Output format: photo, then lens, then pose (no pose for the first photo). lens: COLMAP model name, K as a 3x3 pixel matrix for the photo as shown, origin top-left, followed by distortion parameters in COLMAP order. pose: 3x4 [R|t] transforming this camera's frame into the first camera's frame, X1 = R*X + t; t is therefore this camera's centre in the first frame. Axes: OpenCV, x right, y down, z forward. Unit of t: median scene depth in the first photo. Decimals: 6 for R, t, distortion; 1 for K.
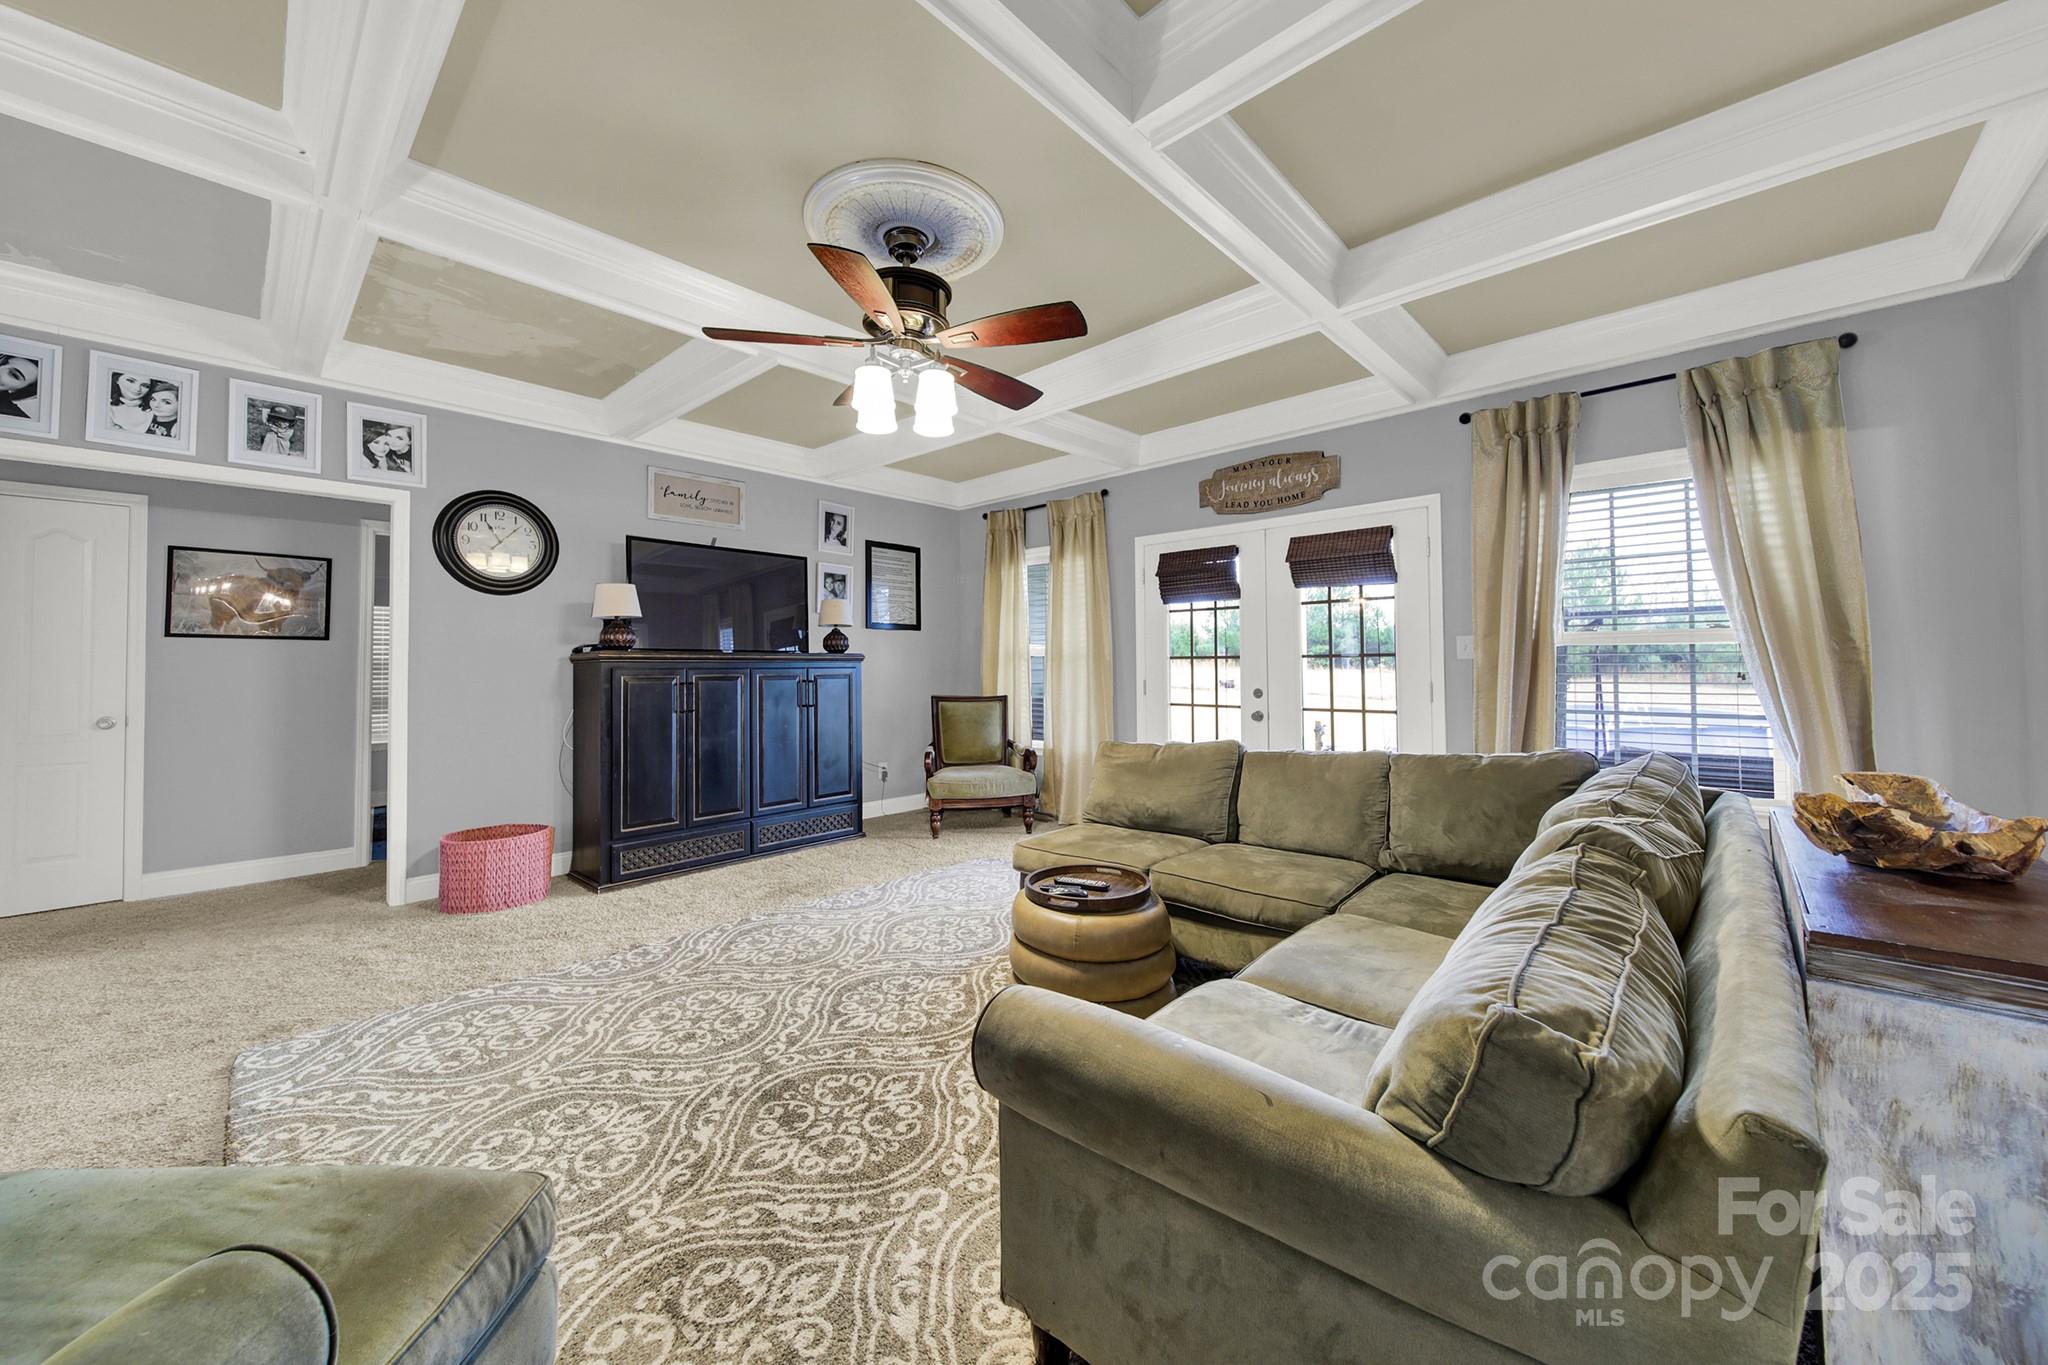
lens RADIAL K [[735.9, 0, 1031.0], [0, 735.9, 652.2], [0, 0, 1]] dist [-0.005356, -0.002116]
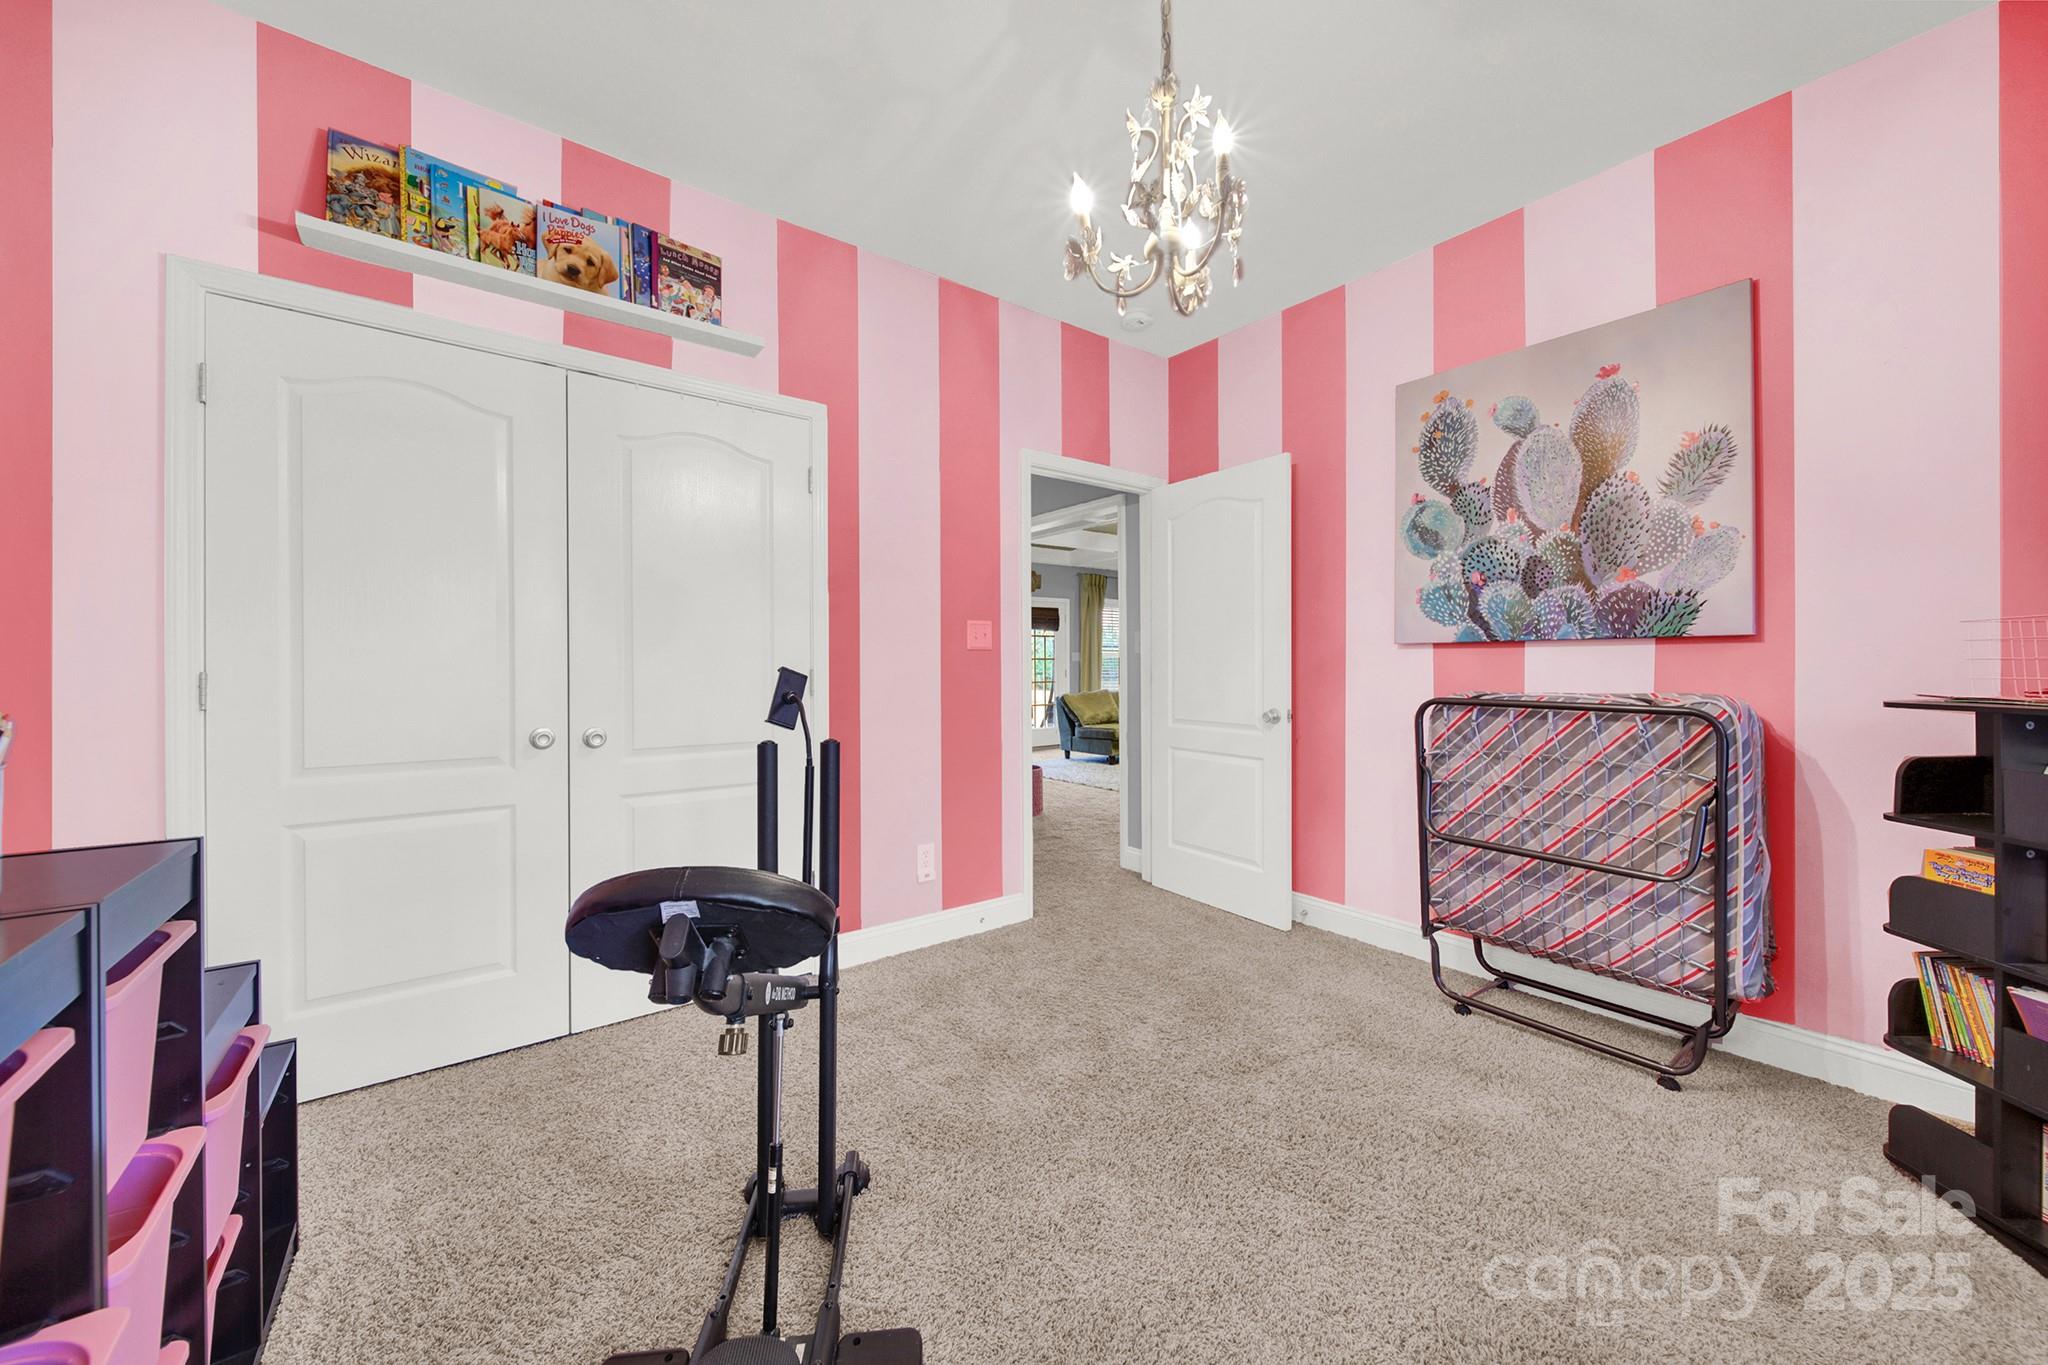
lens RADIAL K [[734.9, 0, 1025.3], [0, 734.9, 669.9], [0, 0, 1]] dist [0.000462, -0.001474]
pose [[0.164542, 0.004522, 0.986360, -2.034660], [-0.023853, 0.999715, -0.000604, 0.045110], [-0.986082, -0.023428, 0.164603, 0.682173]]
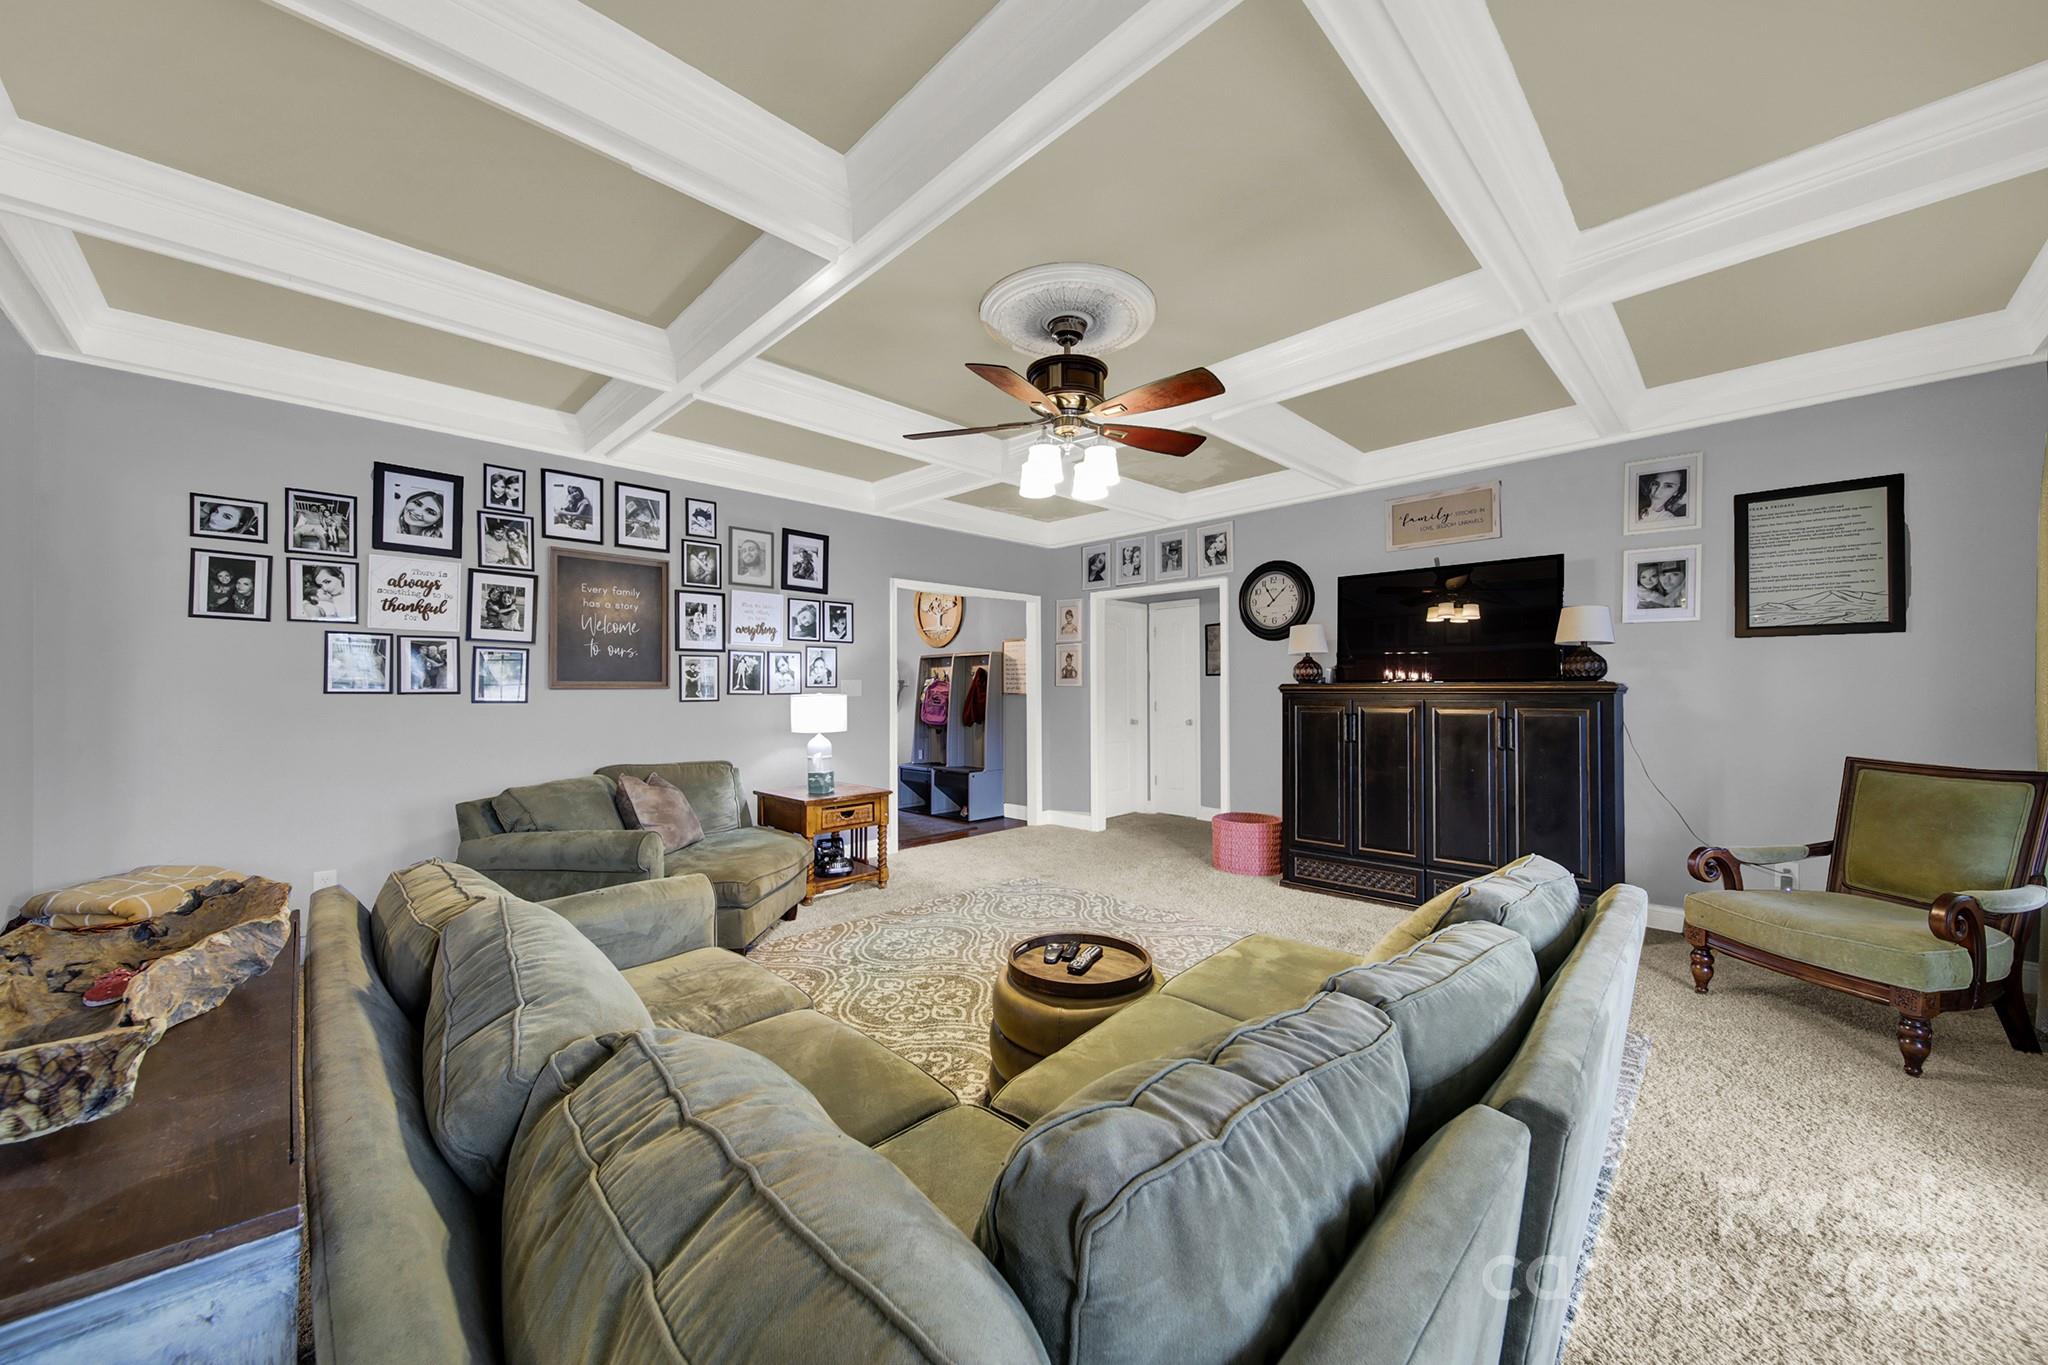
lens RADIAL K [[733.0, 0, 1028.6], [0, 733.0, 684.6], [0, 0, 1]] dist [-0.000473, -0.002515]
pose [[-0.039867, 0.002325, -0.999202, 0.591616], [0.024742, 0.999693, 0.001339, -0.012210], [0.998899, -0.024669, -0.039913, 0.605455]]
